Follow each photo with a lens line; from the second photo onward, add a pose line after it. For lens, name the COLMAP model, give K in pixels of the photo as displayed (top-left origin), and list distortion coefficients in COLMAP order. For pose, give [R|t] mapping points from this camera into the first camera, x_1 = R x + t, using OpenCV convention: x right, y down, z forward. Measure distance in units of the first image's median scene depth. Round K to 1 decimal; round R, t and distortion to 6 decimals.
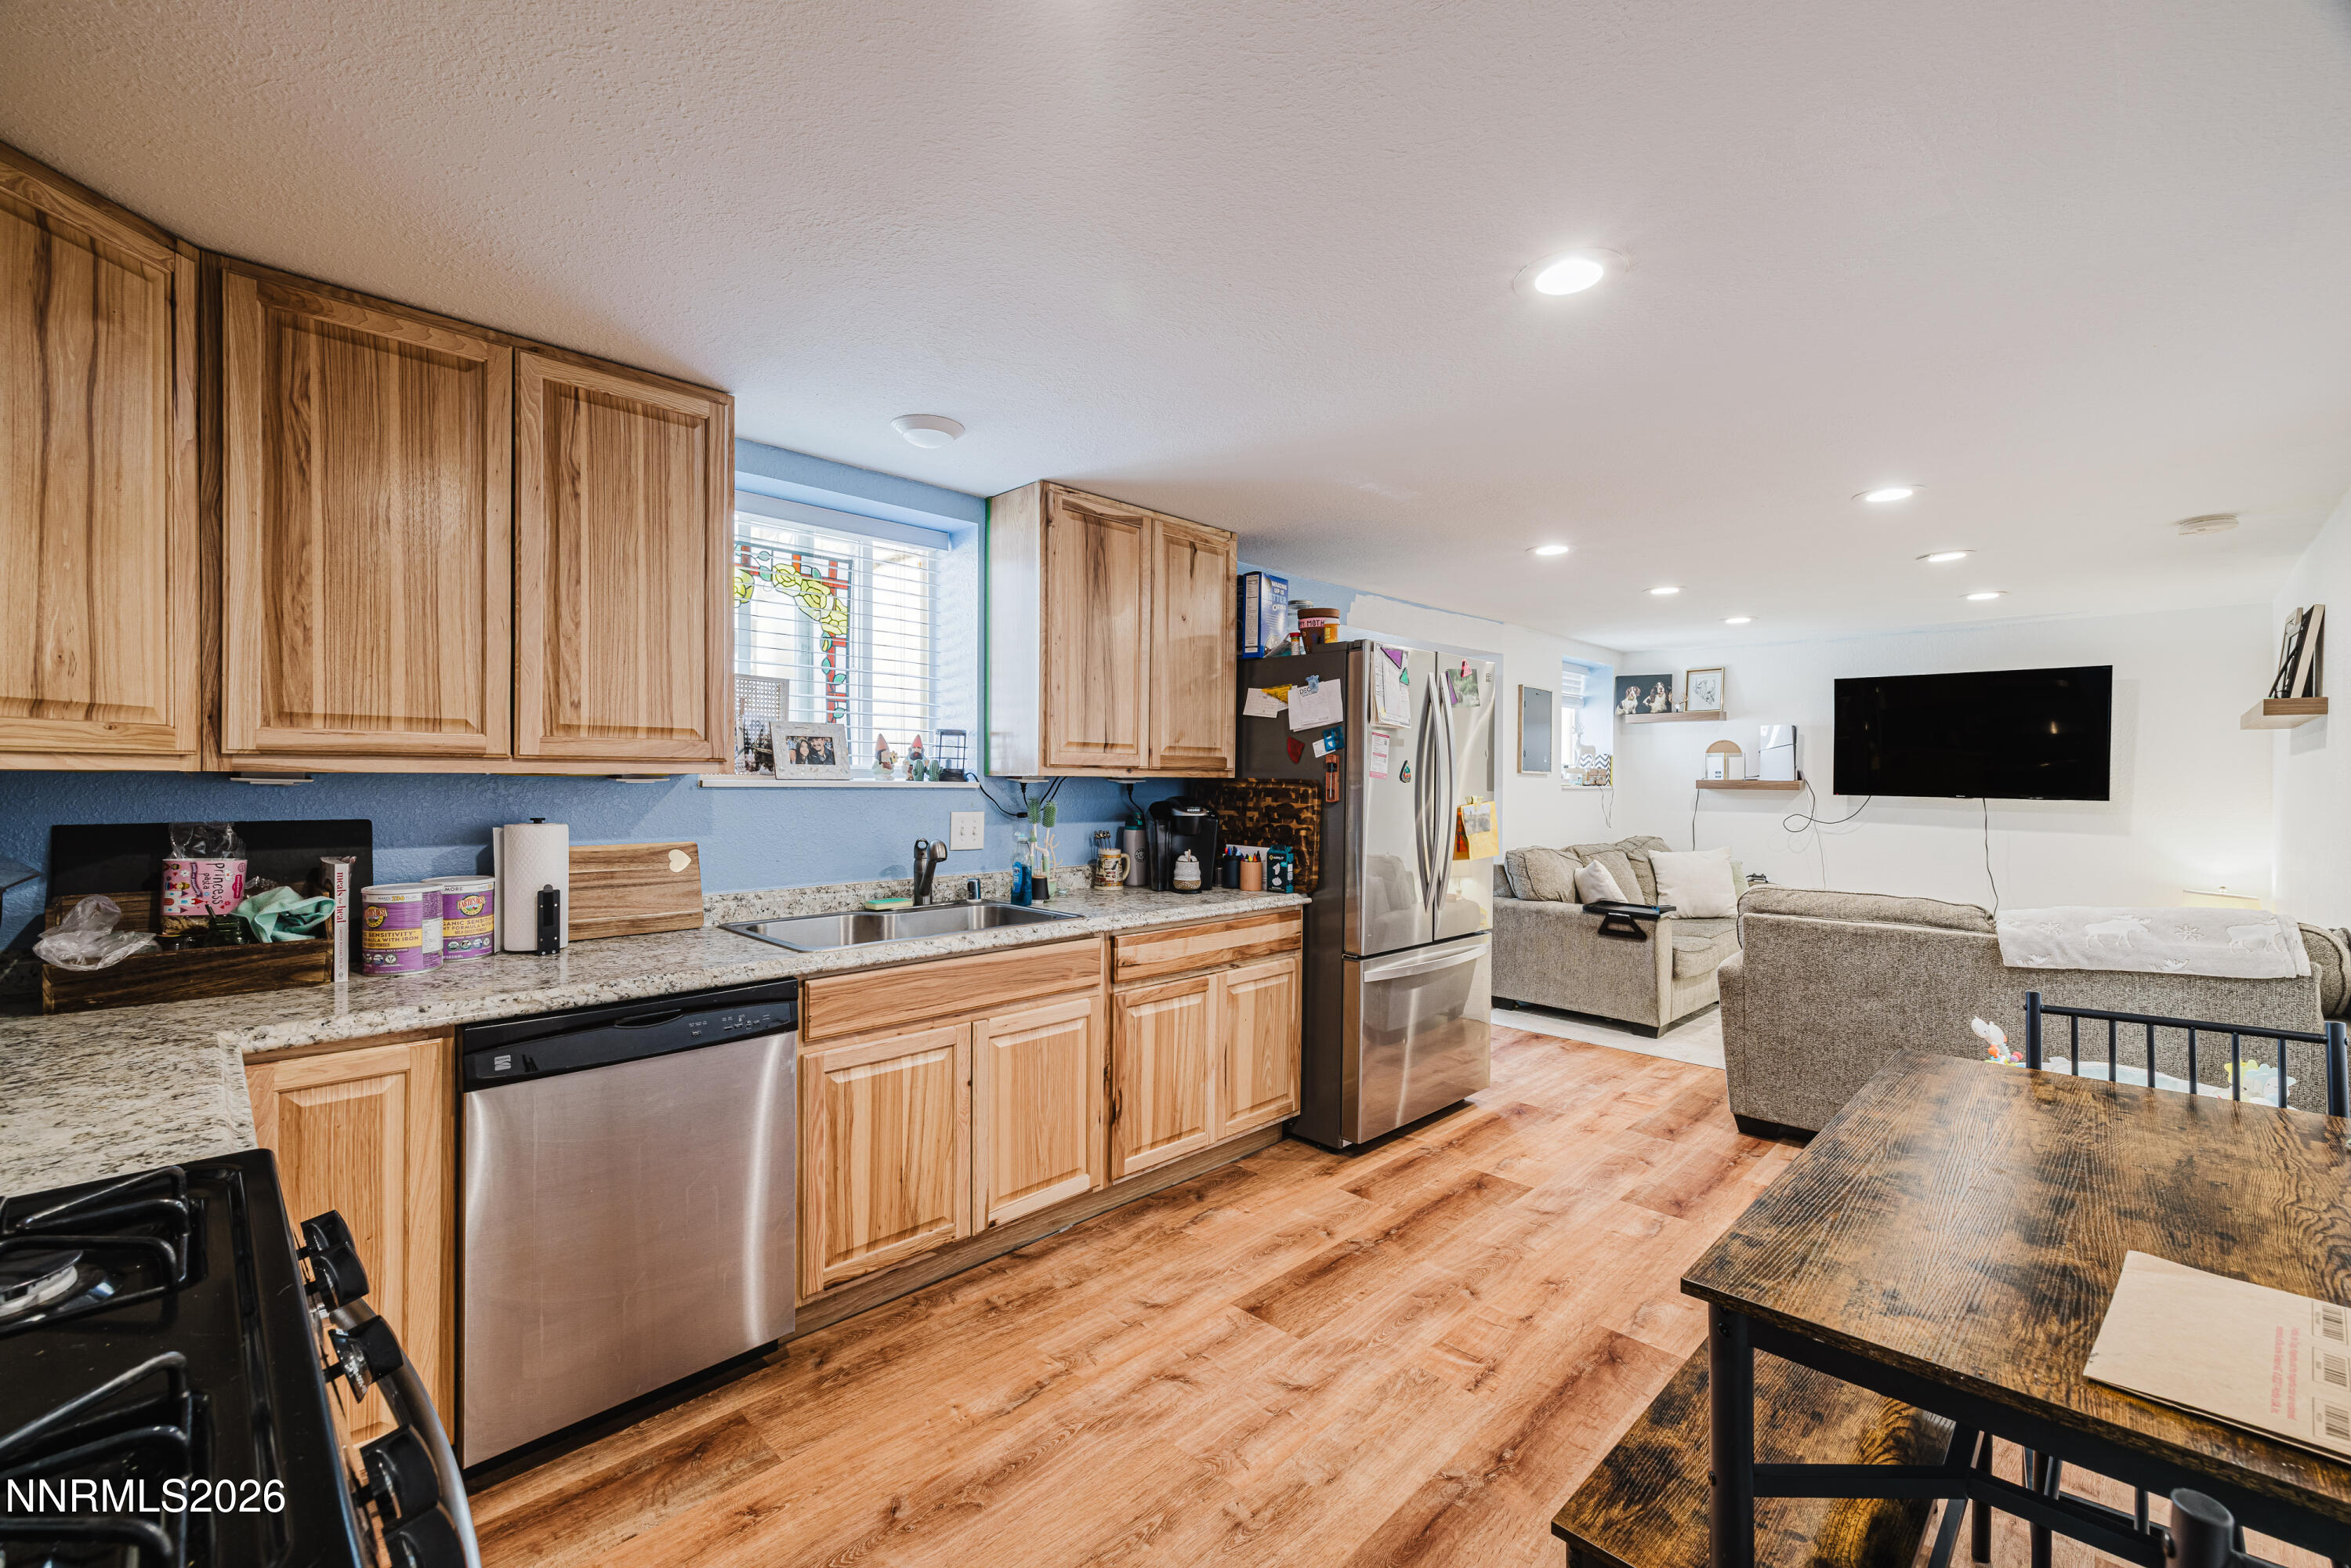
lens RADIAL K [[976.0, 0, 1171.4], [0, 976.0, 791.8], [0, 0, 1]] dist [-0.001414, -0.000129]
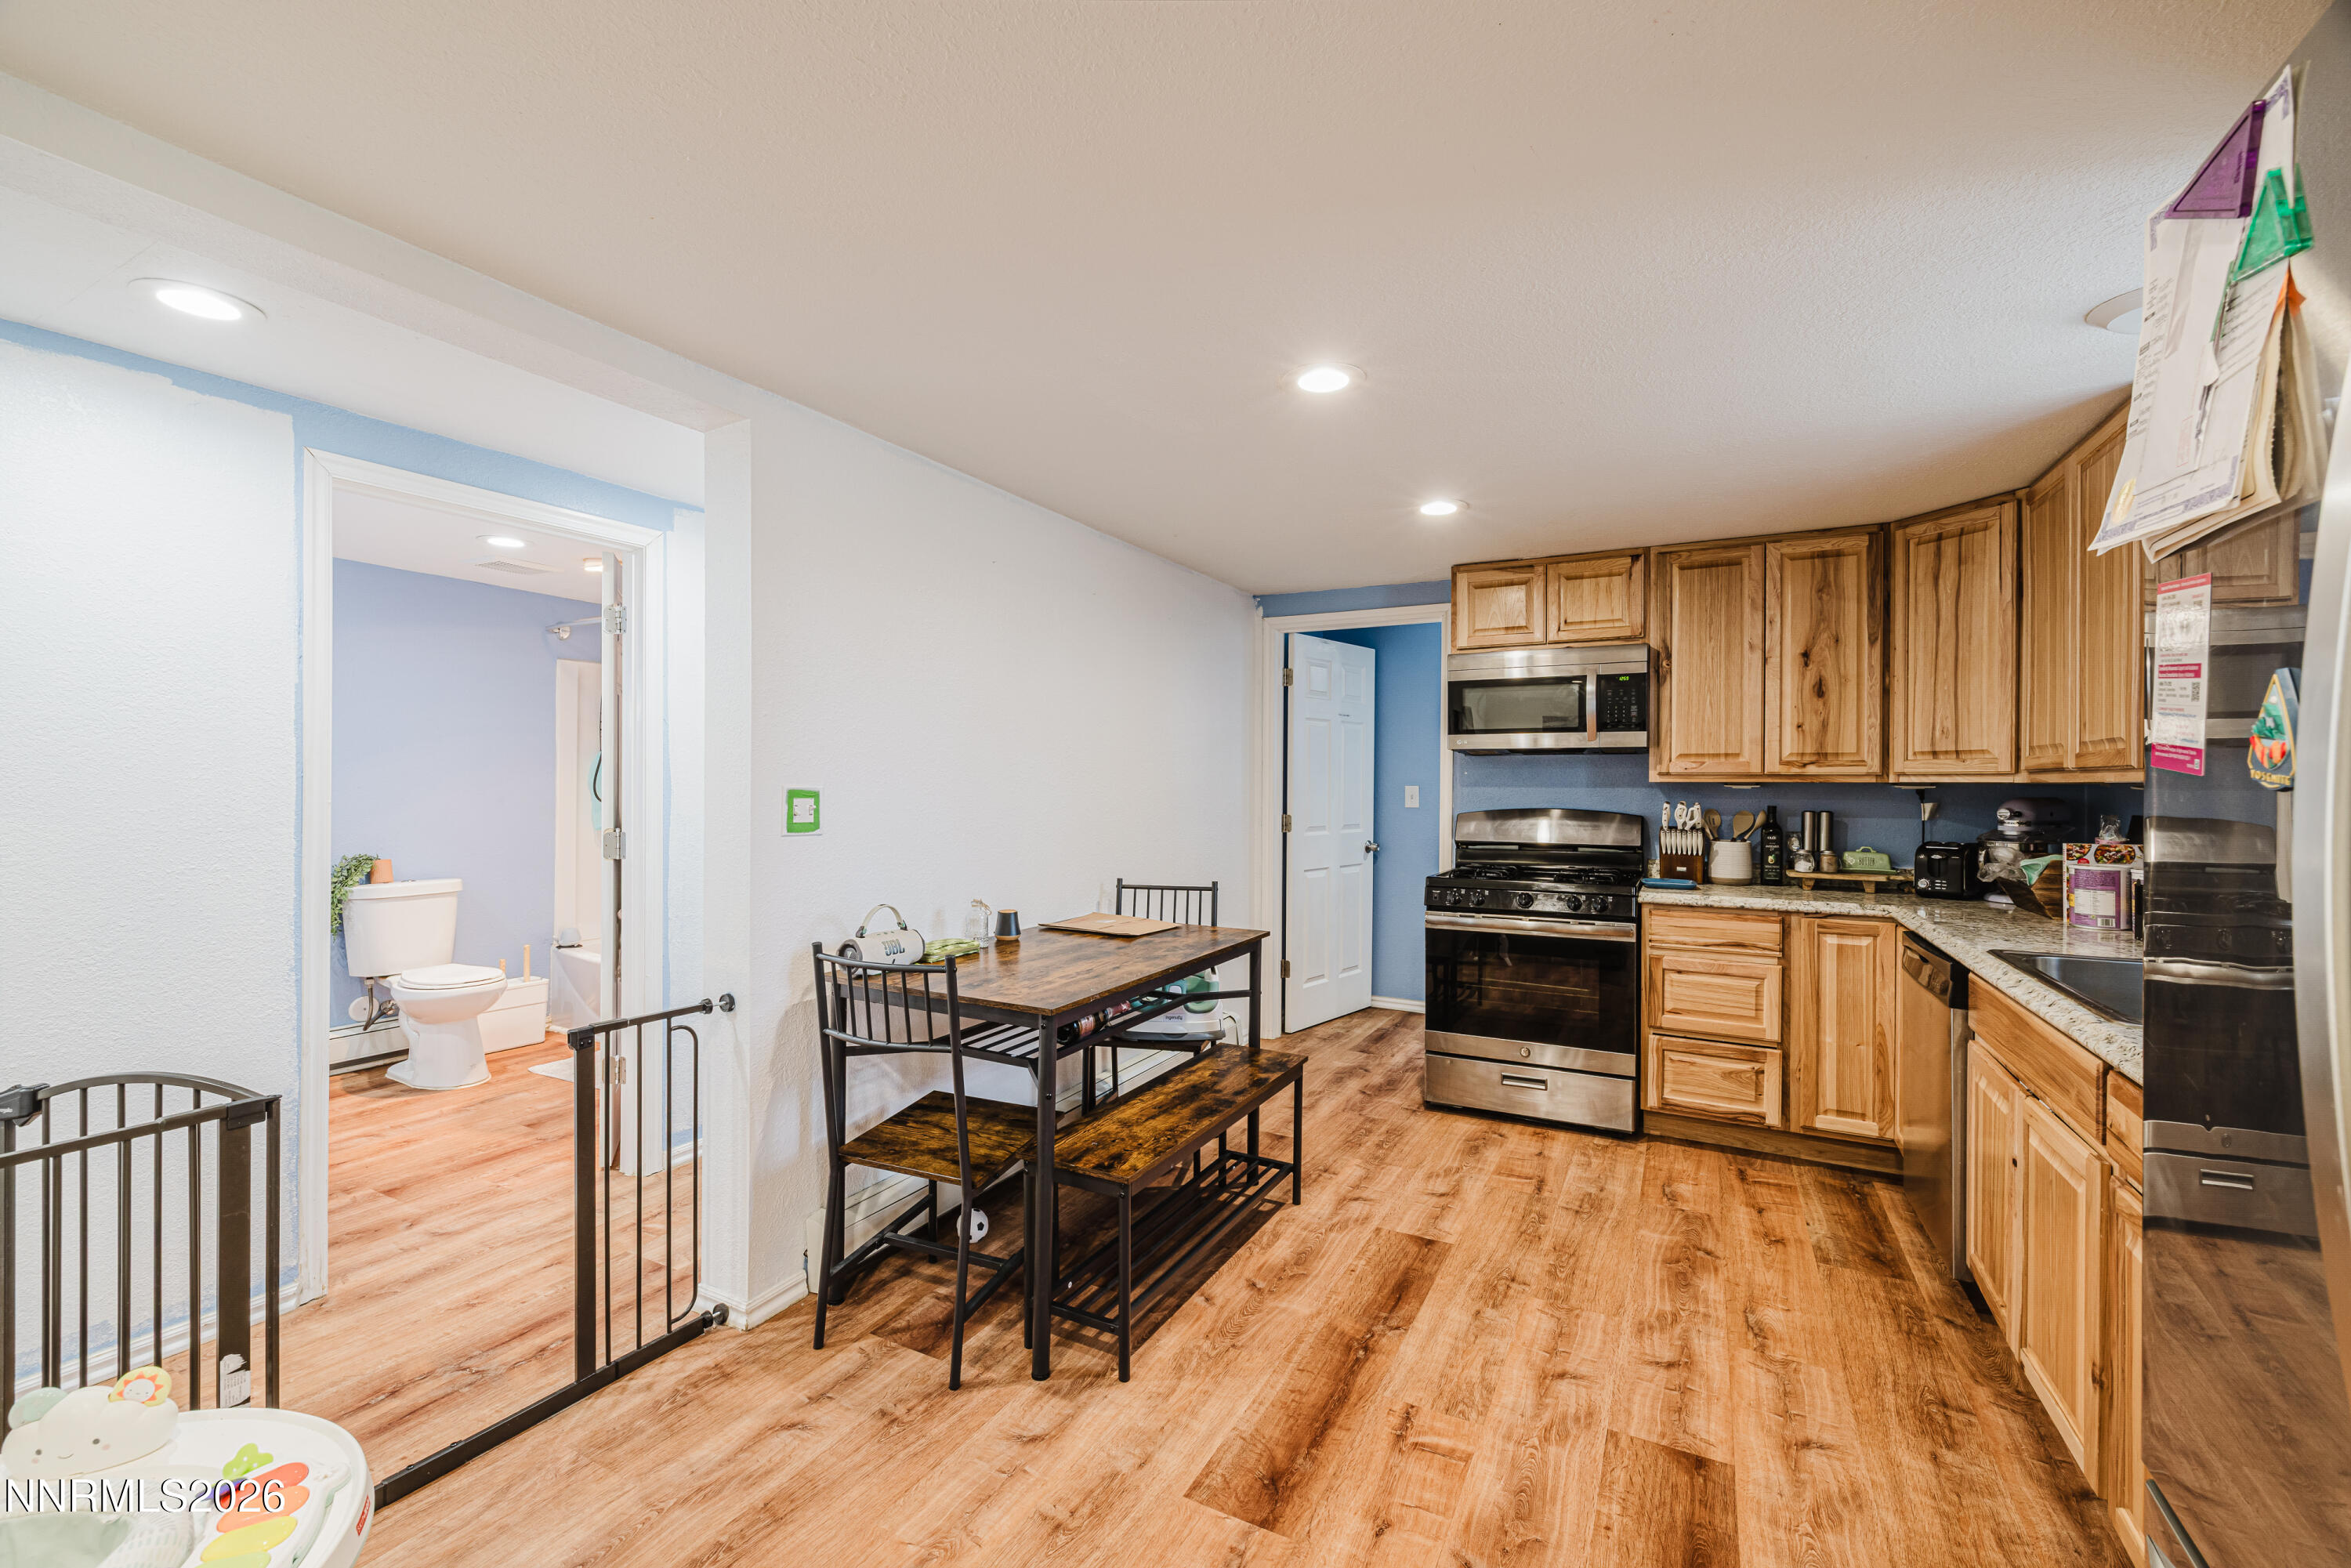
lens RADIAL K [[976.0, 0, 1179.1], [0, 976.0, 785.4], [0, 0, 1]] dist [-0.001414, -0.000129]
pose [[-0.956919, -0.006501, -0.290282, 0.812043], [-0.009682, 0.999908, 0.009524, -0.014288], [0.290193, 0.011924, -0.956894, 1.851103]]
